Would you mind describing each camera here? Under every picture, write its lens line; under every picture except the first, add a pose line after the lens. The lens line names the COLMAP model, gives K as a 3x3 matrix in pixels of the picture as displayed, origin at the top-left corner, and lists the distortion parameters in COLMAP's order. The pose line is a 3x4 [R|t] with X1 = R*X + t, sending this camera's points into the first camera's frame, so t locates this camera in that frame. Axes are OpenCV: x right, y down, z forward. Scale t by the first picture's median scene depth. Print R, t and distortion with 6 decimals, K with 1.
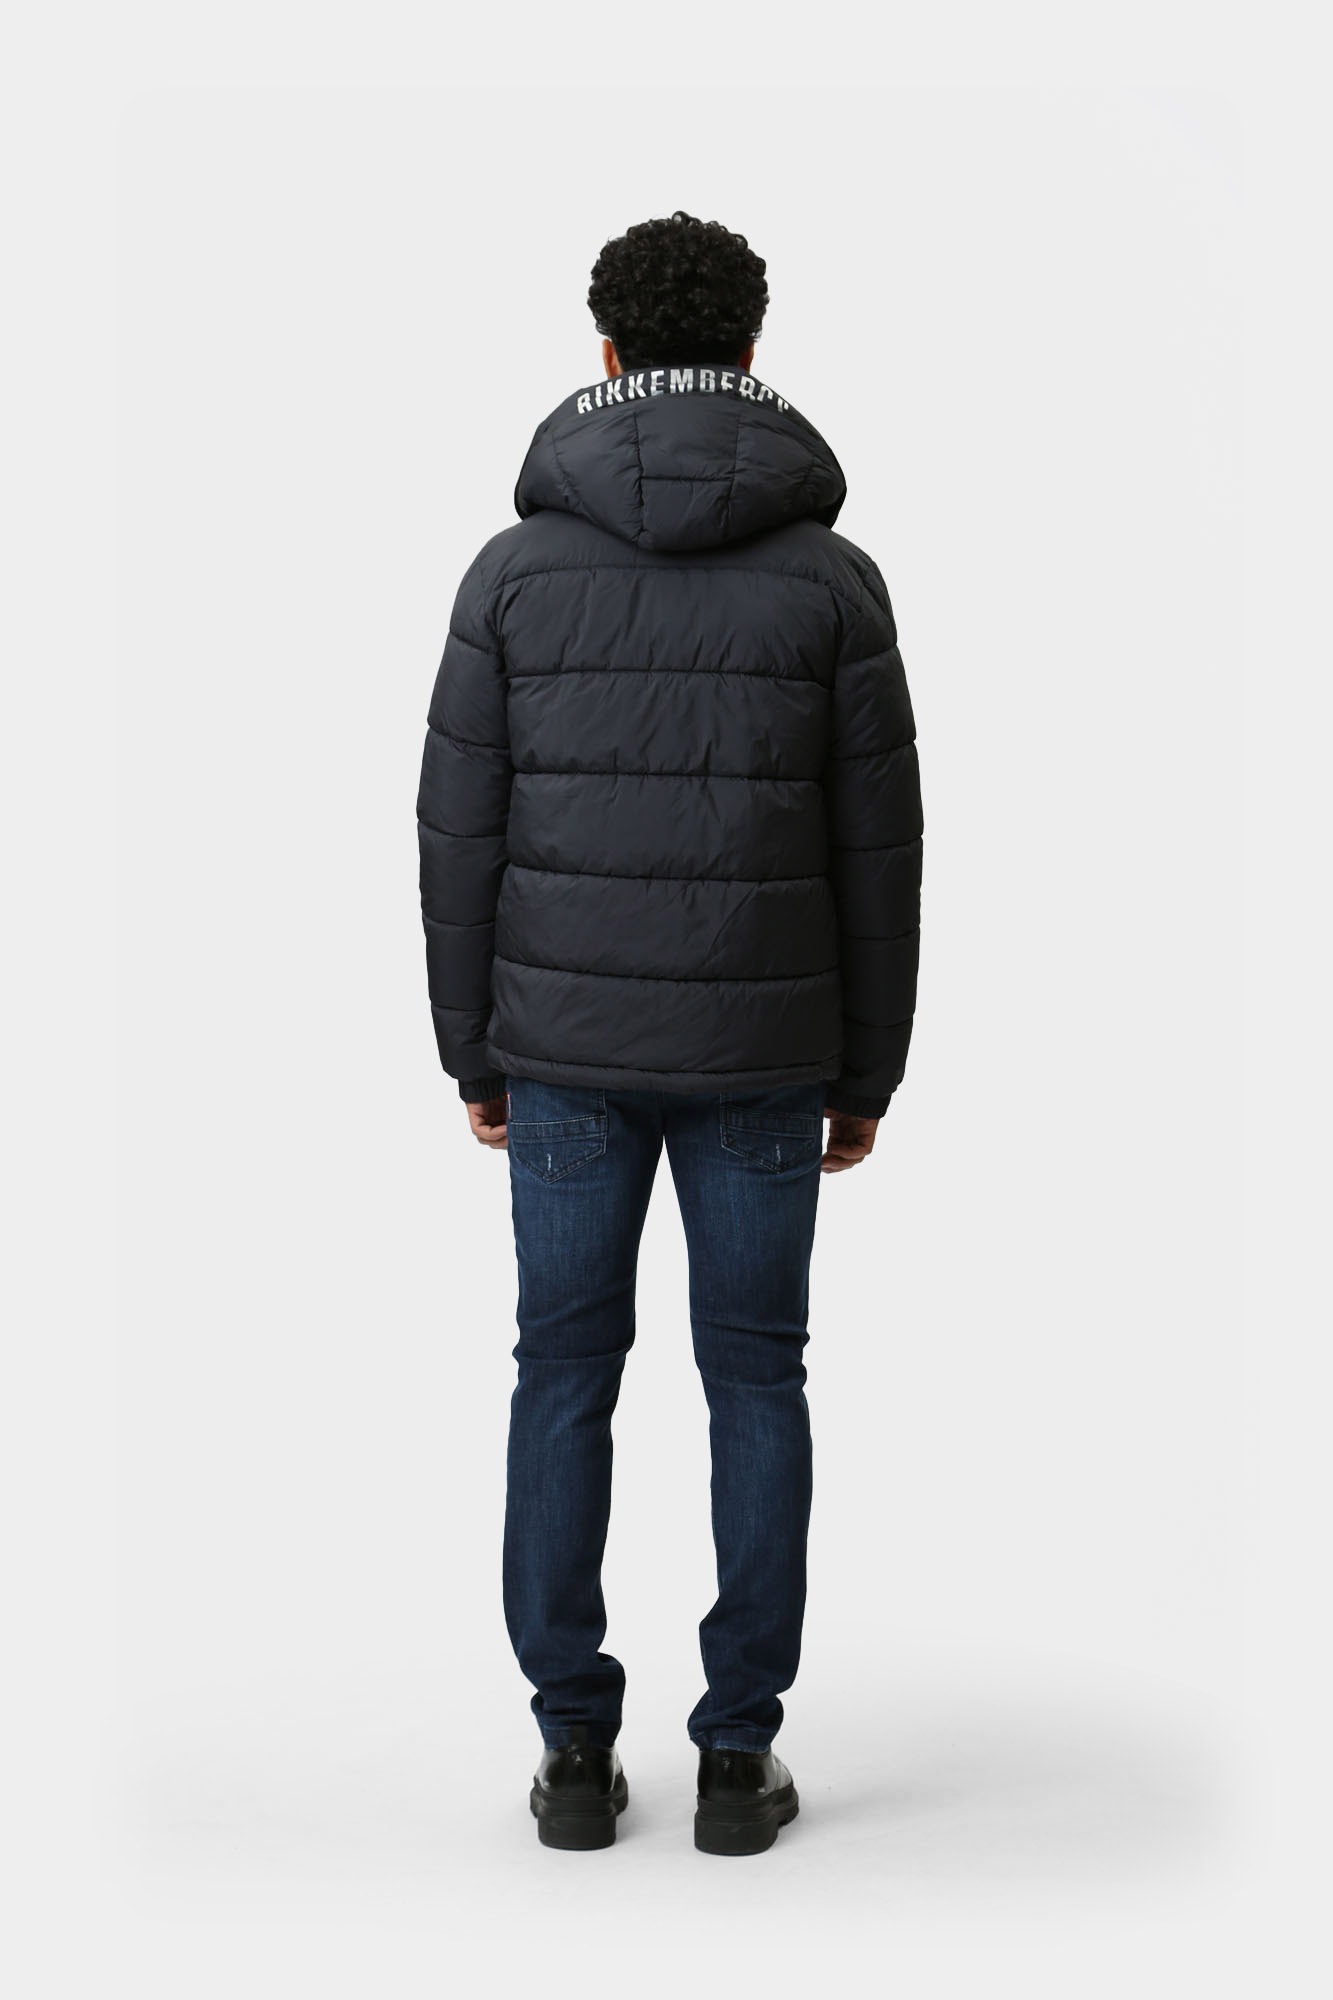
lens RADIAL K [[4096.4, 0, 688.7], [0, 4096.4, 996.1], [0, 0, 1]] dist [0.350321, 0.000000]
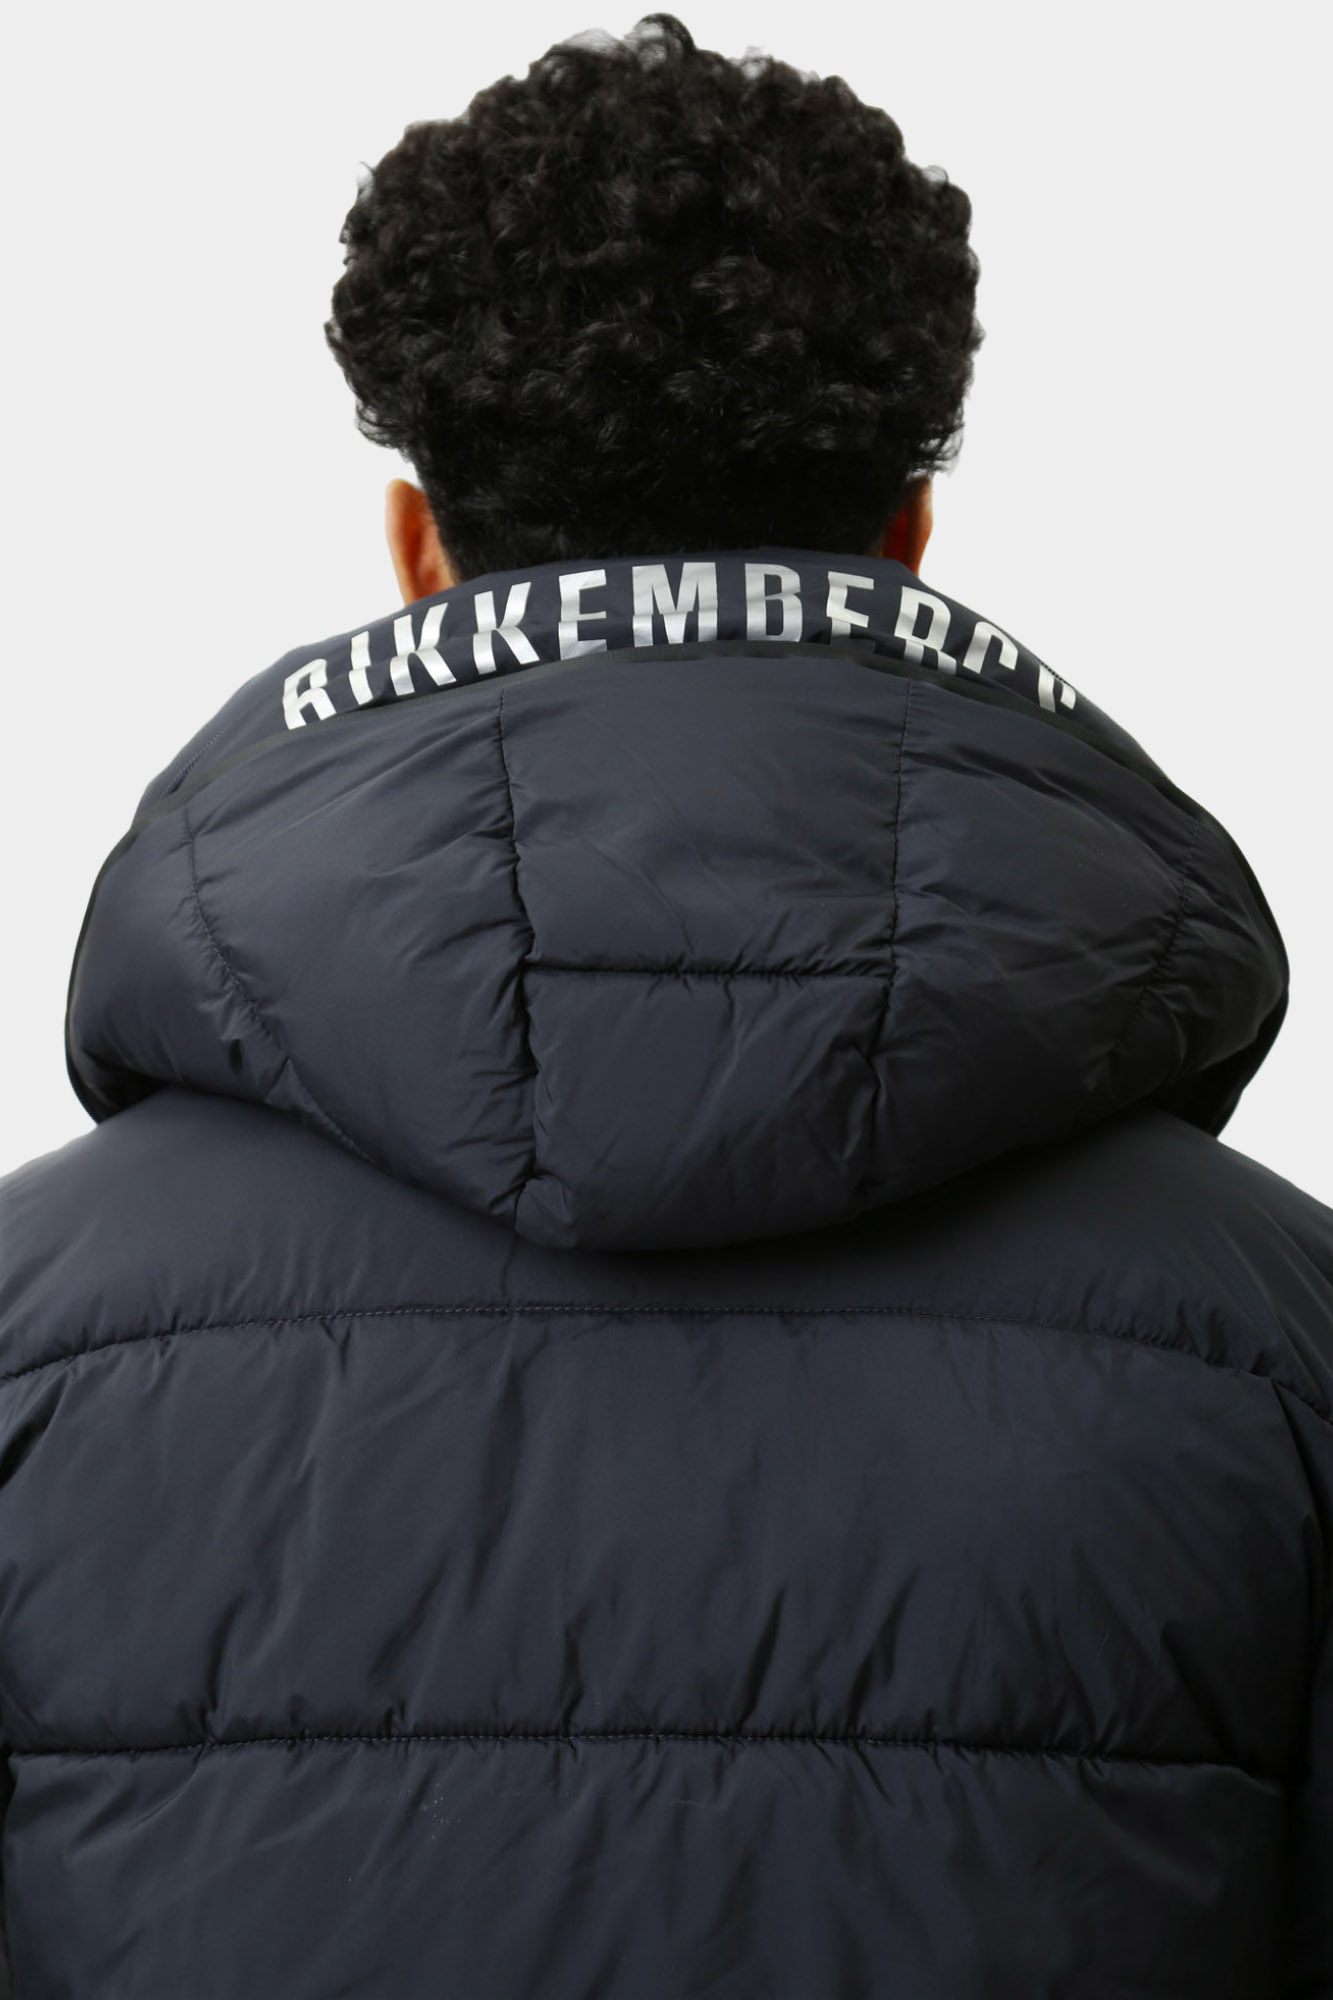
lens RADIAL K [[5826.8, 0, 656.3], [0, 5826.8, 1016.5], [0, 0, 1]] dist [0.726693, 0.000000]
pose [[0.999873, -0.013518, 0.008482, -0.006514], [0.014430, 0.992830, -0.118658, -0.079004], [-0.006817, 0.118765, 0.992899, 0.635573]]
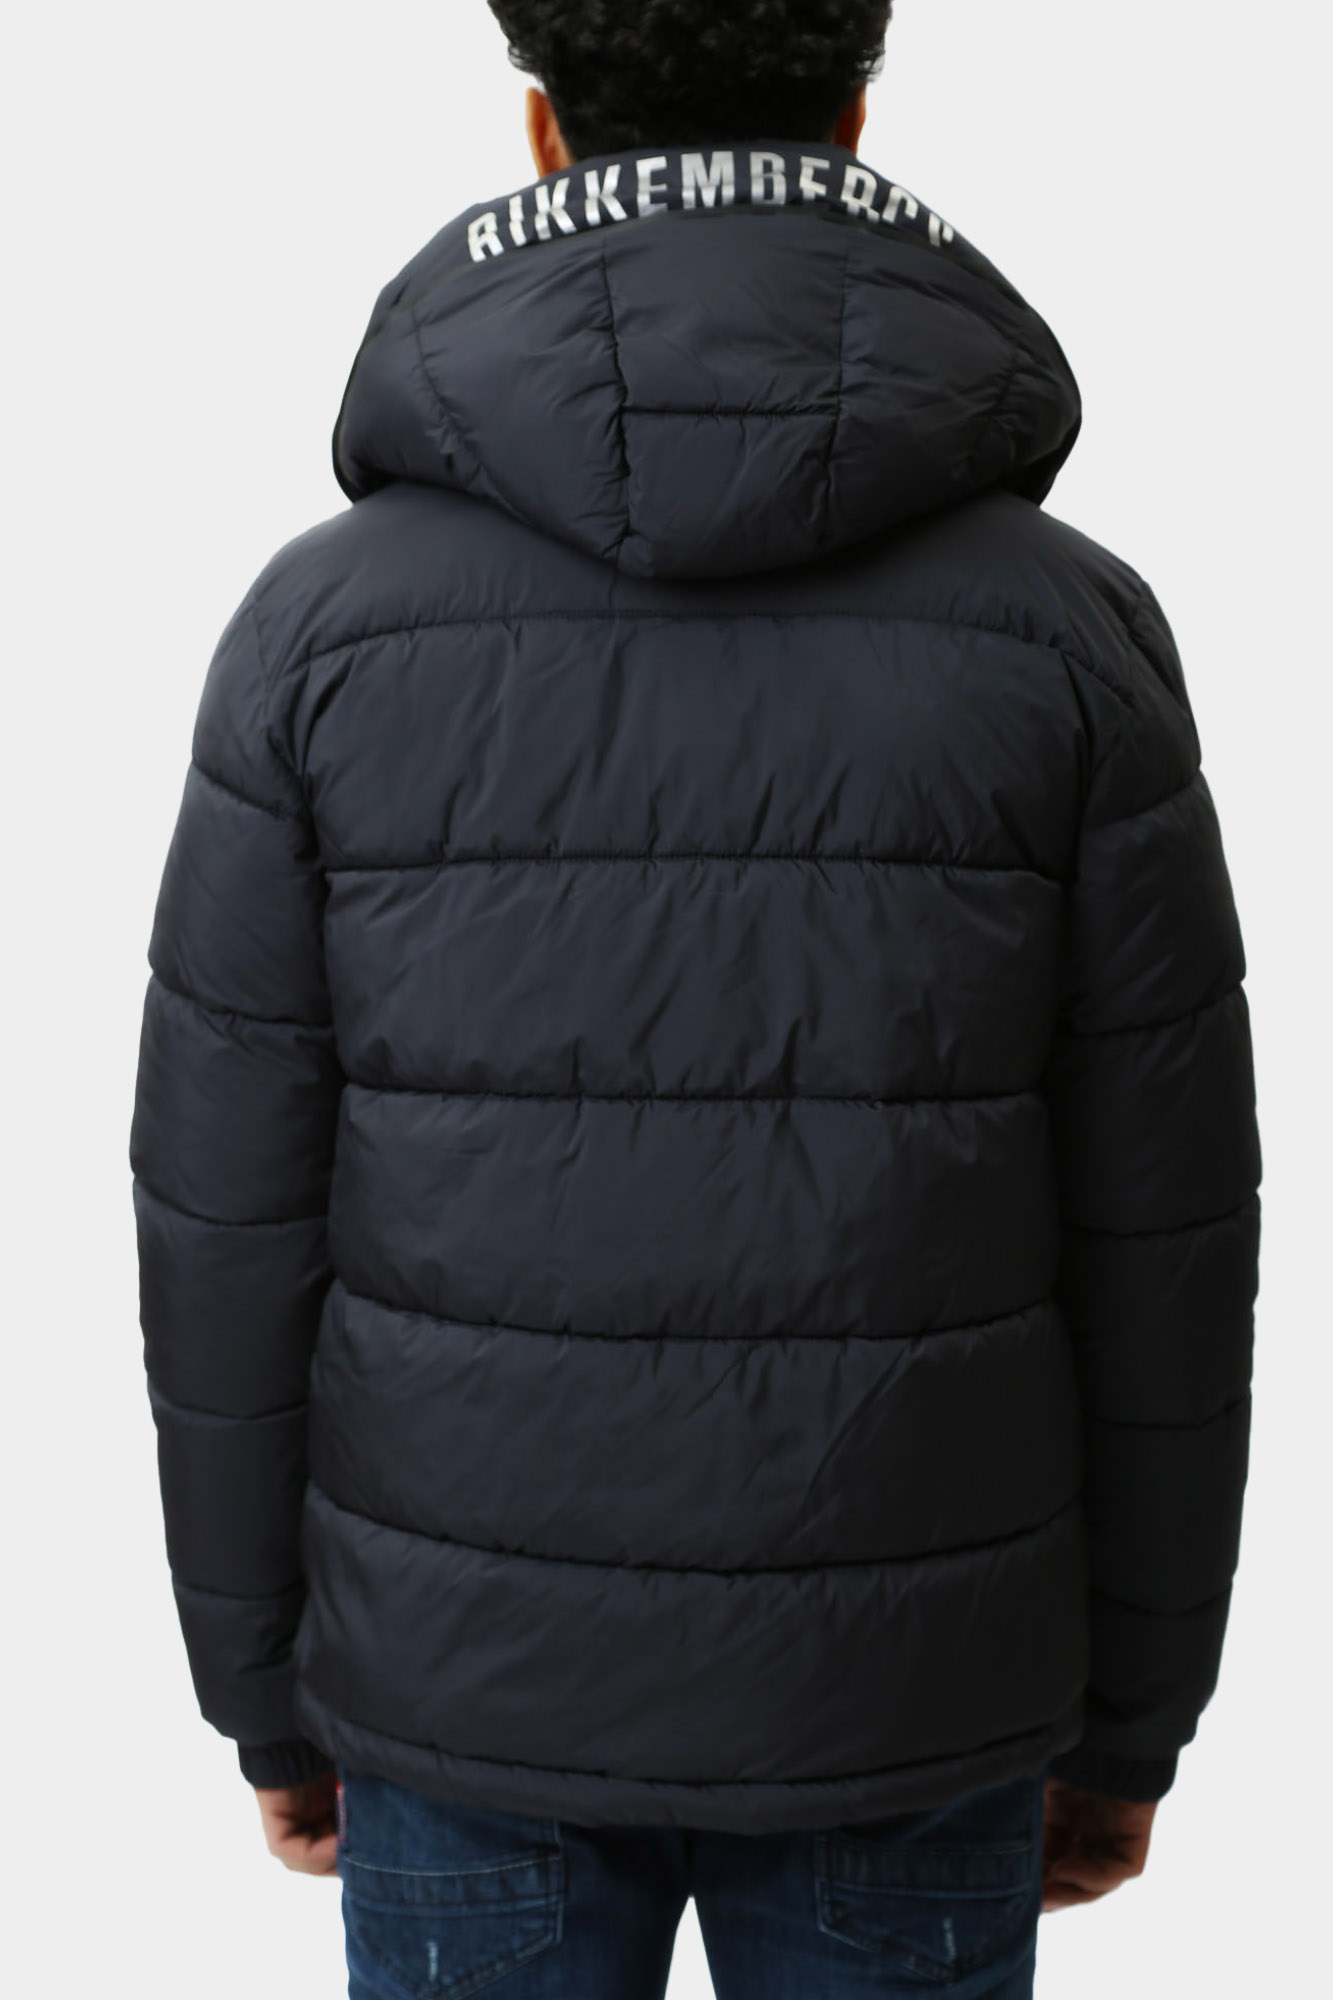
lens RADIAL K [[4935.4, 0, 655.4], [0, 4935.4, 999.3], [0, 0, 1]] dist [0.603832, 0.000000]
pose [[0.999769, -0.020683, 0.005927, -0.012243], [0.020670, 0.999784, 0.002207, -0.064625], [-0.005972, -0.002084, 0.999980, 0.475686]]
